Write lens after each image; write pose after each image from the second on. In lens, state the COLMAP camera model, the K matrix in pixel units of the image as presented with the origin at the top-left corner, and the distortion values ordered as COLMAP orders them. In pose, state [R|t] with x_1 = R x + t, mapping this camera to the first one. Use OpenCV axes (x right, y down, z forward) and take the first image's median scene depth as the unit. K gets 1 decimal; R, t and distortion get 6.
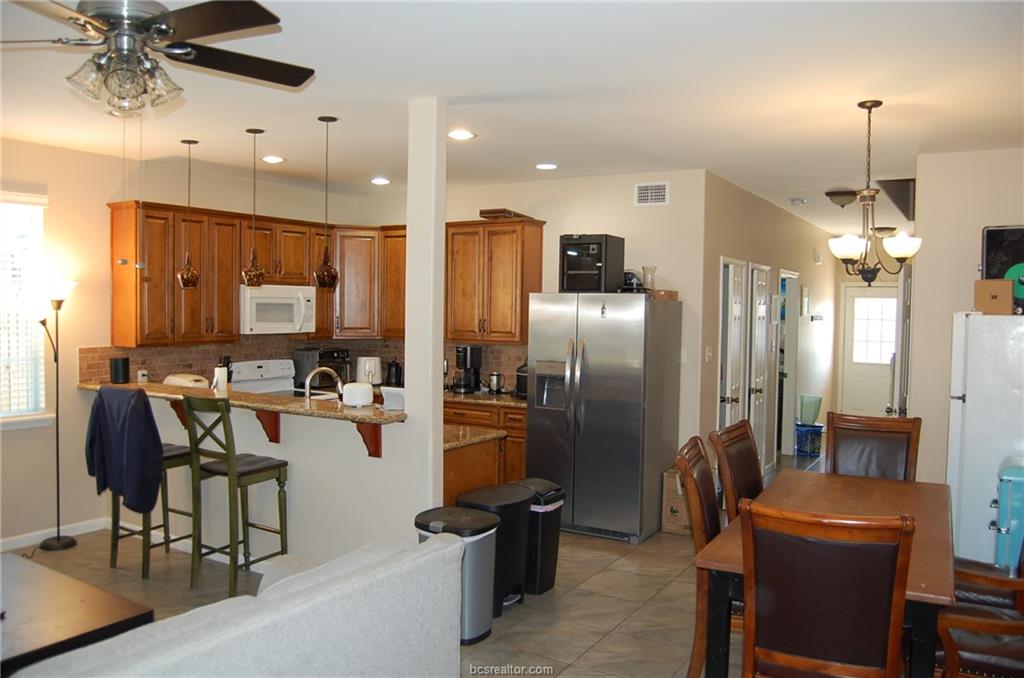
lens RADIAL K [[800.9, 0, 514.7], [0, 800.9, 343.2], [0, 0, 1]] dist [-0.087547, 0.030768]
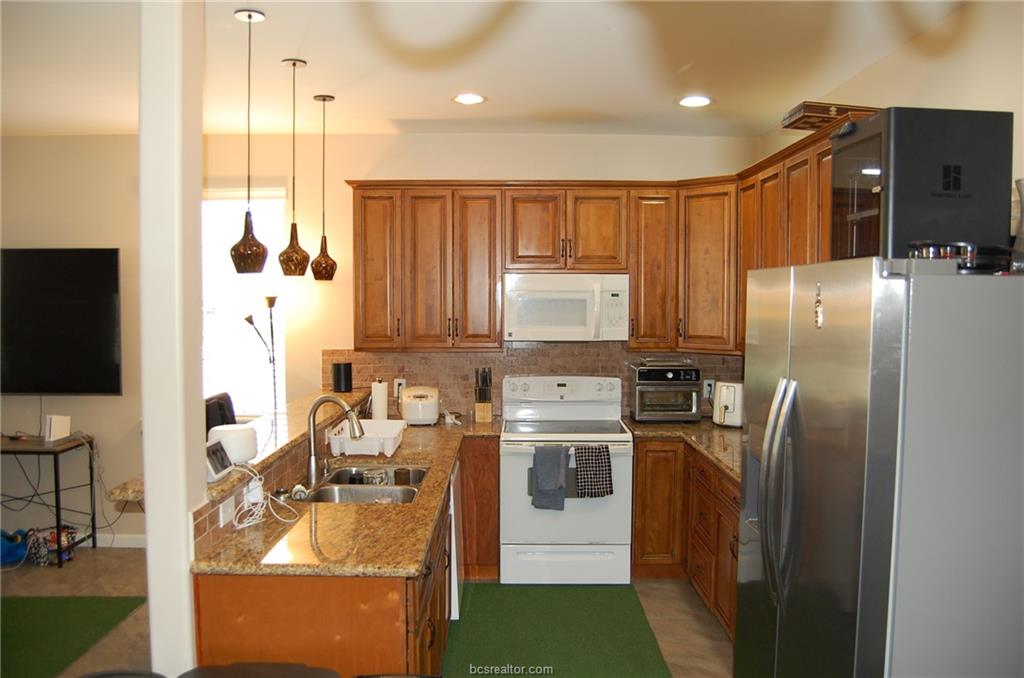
lens RADIAL K [[800.9, 0, 513.2], [0, 800.9, 334.5], [0, 0, 1]] dist [-0.087547, 0.030768]
pose [[0.536143, 0.025872, -0.843731, 0.385446], [-0.035577, 0.999335, 0.008037, -0.029337], [0.843377, 0.025708, 0.536707, 0.756418]]
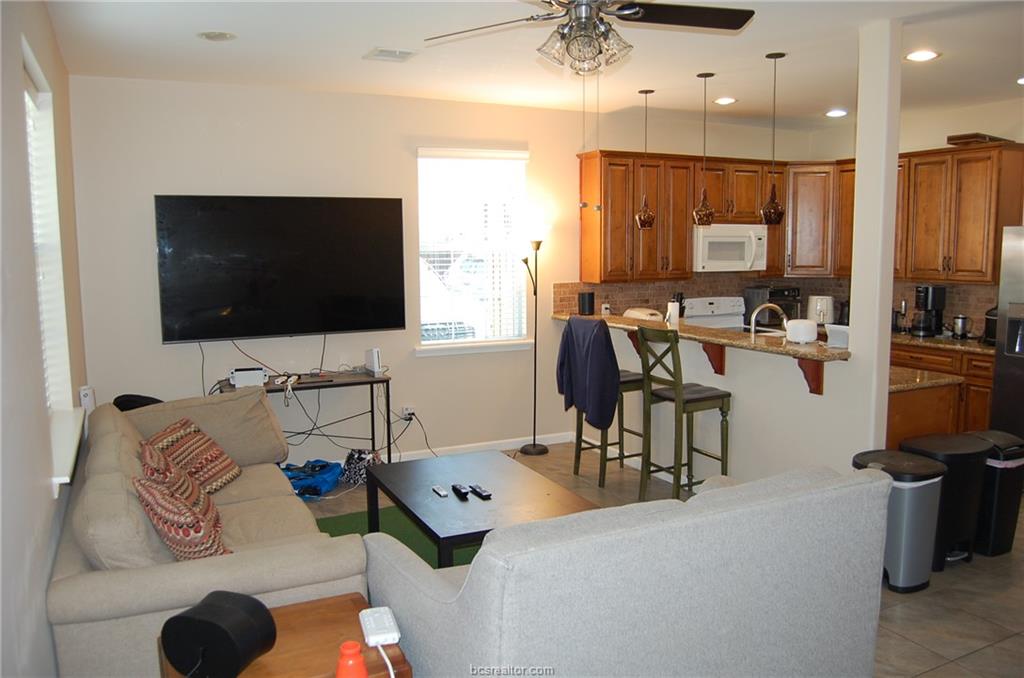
lens RADIAL K [[800.9, 0, 521.2], [0, 800.9, 340.2], [0, 0, 1]] dist [-0.087547, 0.030768]
pose [[0.849868, 0.043795, -0.525173, 0.024892], [-0.006717, 0.997360, 0.072301, 0.005338], [0.526953, -0.057919, 0.847919, -0.028425]]
